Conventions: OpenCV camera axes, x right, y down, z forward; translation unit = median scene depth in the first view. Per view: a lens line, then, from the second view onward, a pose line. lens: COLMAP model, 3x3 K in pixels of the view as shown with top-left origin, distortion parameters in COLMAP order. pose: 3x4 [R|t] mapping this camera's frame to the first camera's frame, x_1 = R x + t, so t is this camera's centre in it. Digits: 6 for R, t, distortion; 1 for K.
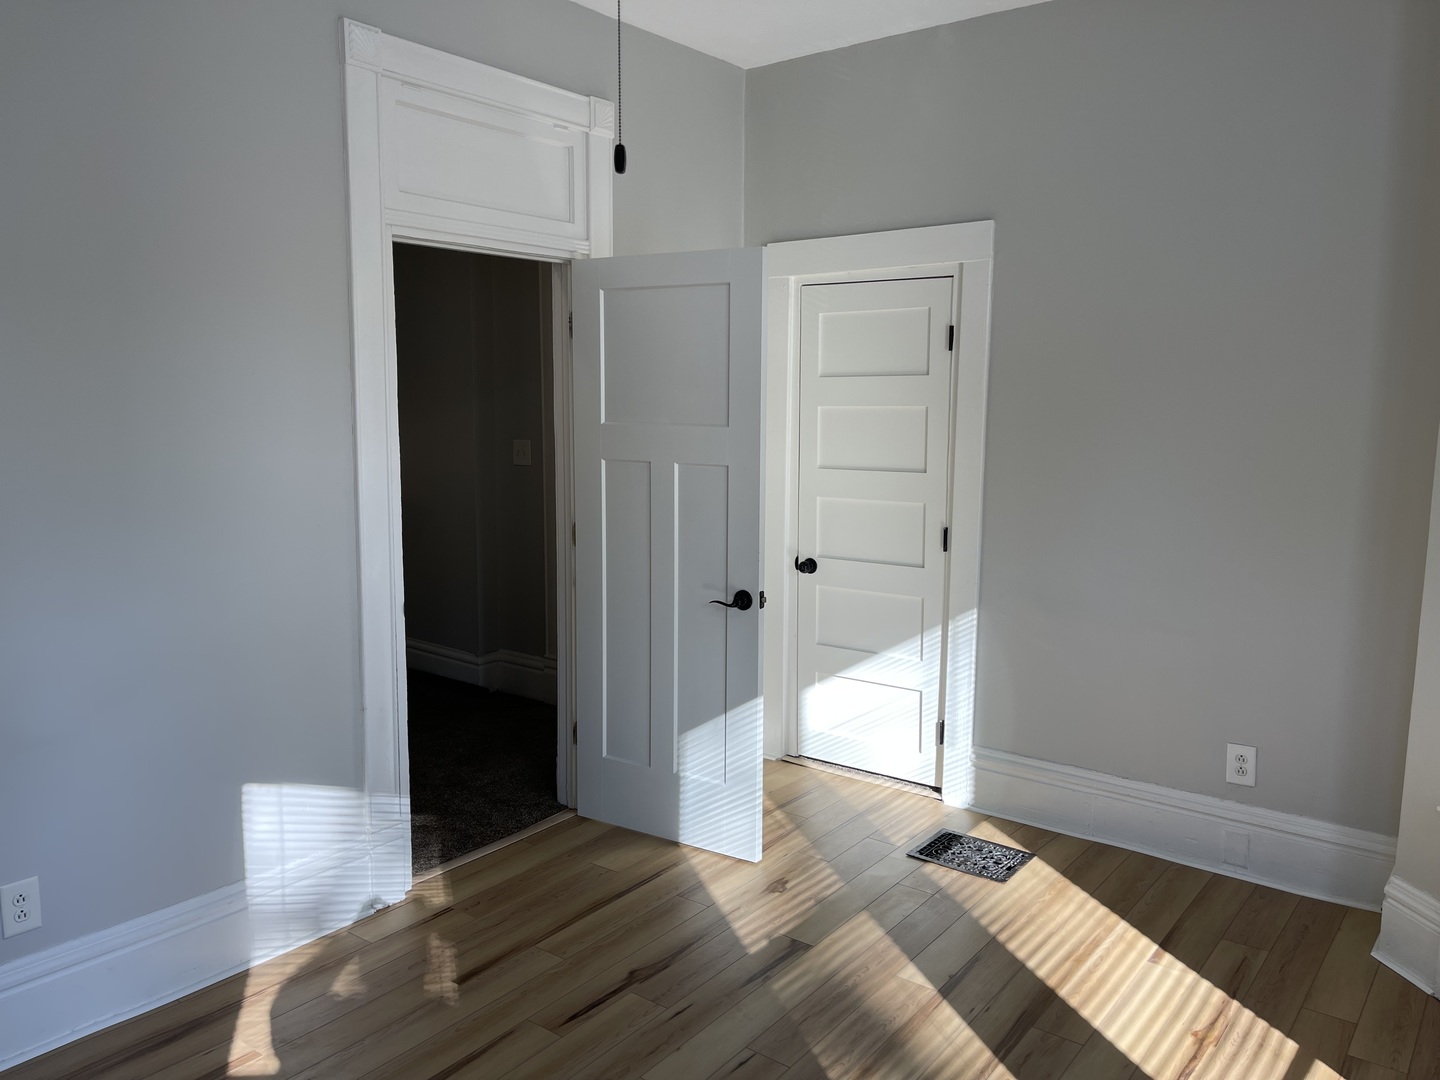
lens RADIAL K [[1075.9, 0, 714.8], [0, 1075.9, 538.6], [0, 0, 1]] dist [0.062450, -0.085380]
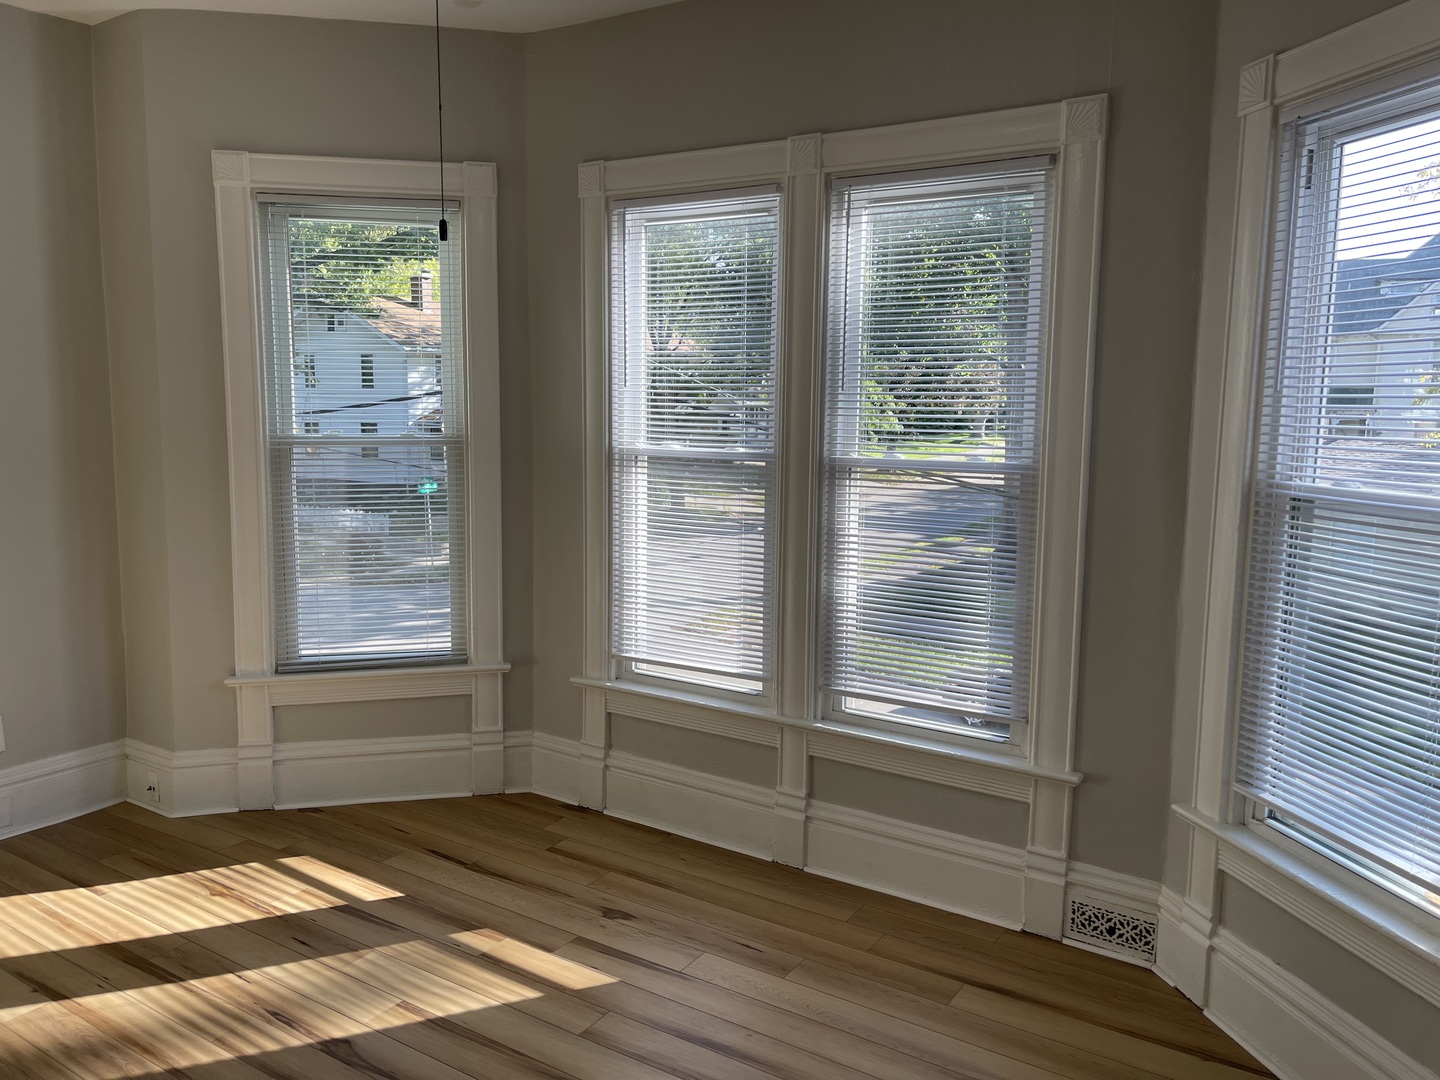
lens RADIAL K [[1075.9, 0, 721.2], [0, 1075.9, 532.7], [0, 0, 1]] dist [0.062450, -0.085380]
pose [[-0.084385, -0.134342, 0.987336, -0.616197], [0.121801, 0.982048, 0.144033, -0.057143], [-0.988961, 0.132413, -0.066507, 0.329111]]
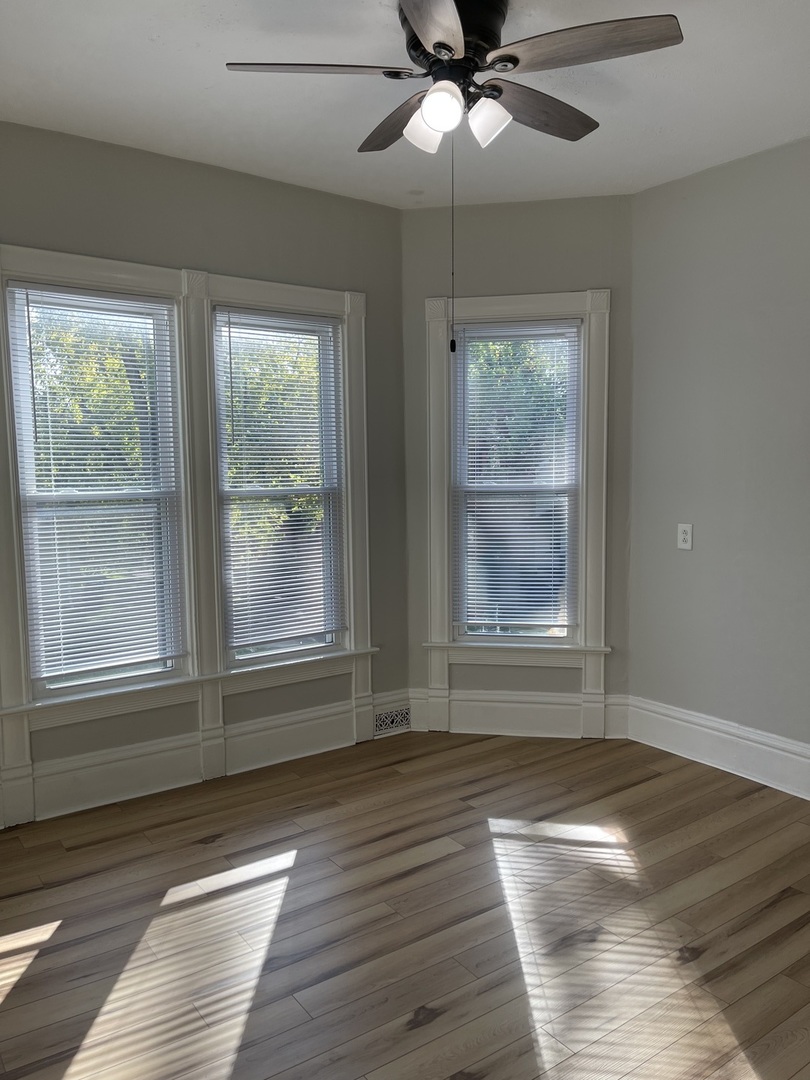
lens RADIAL K [[807.0, 0, 412.9], [0, 807.0, 539.8], [0, 0, 1]] dist [0.062450, -0.085380]
pose [[-0.953835, -0.029663, 0.298863, -0.204148], [0.041674, 0.972412, 0.229518, -0.150110], [-0.297426, 0.231377, -0.926284, 1.142779]]
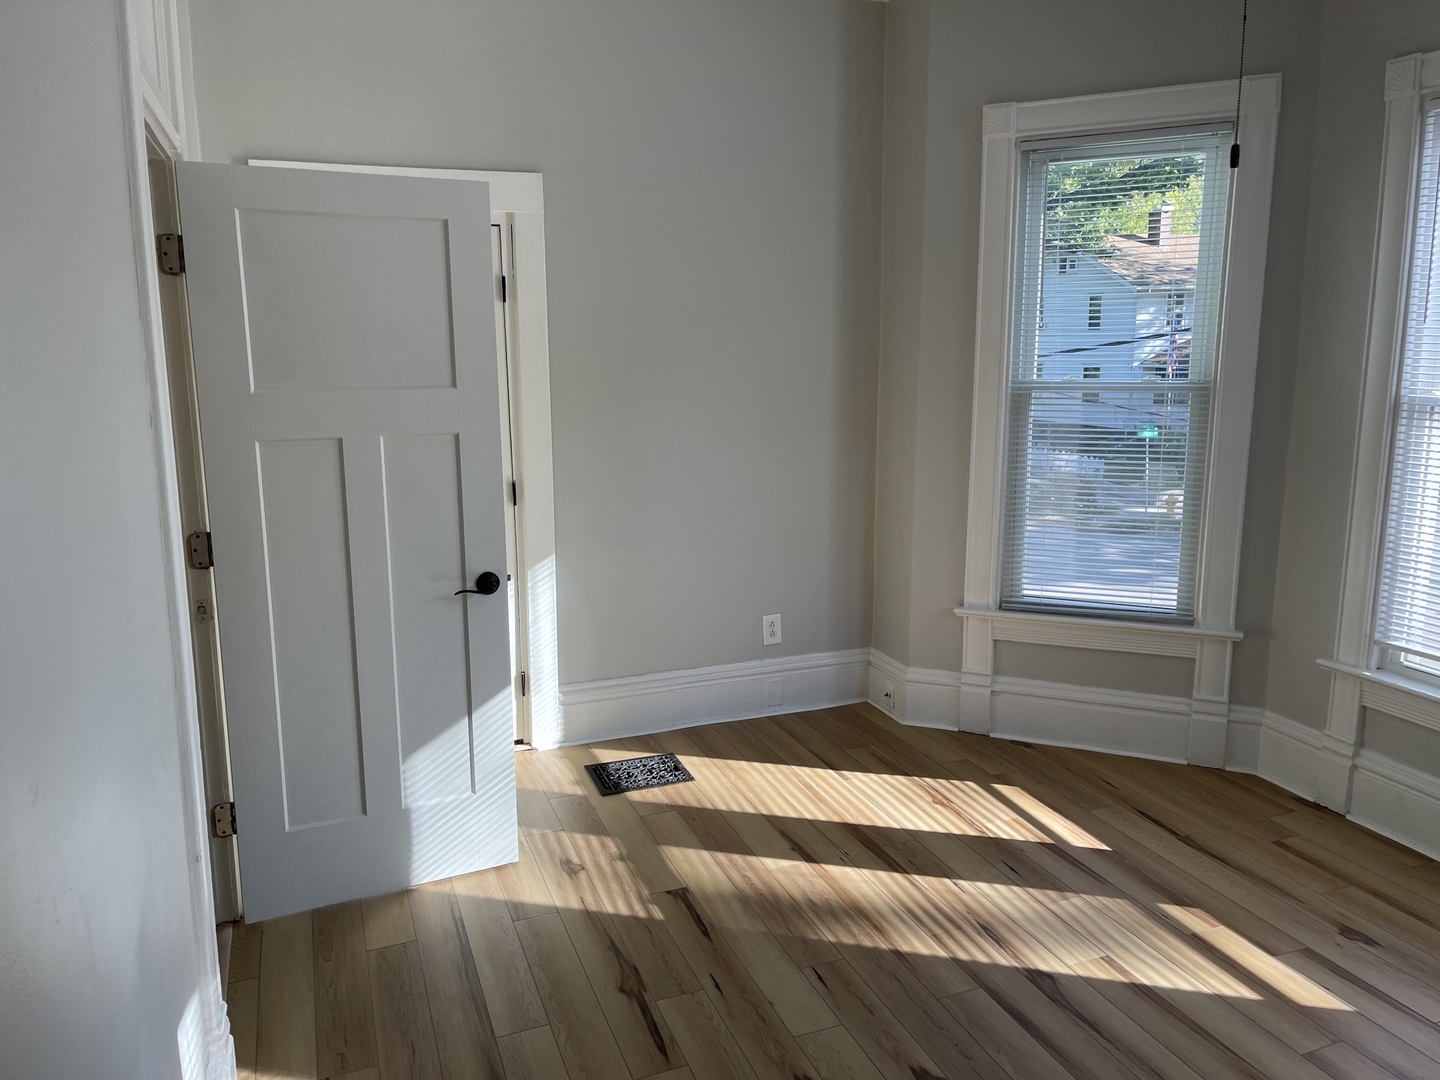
lens RADIAL K [[1075.9, 0, 730.8], [0, 1075.9, 533.1], [0, 0, 1]] dist [0.062450, -0.085380]
pose [[0.518253, -0.163376, 0.839477, -0.609984], [0.123697, 0.985582, 0.115446, -0.061388], [-0.846234, 0.044011, 0.530990, 0.351830]]
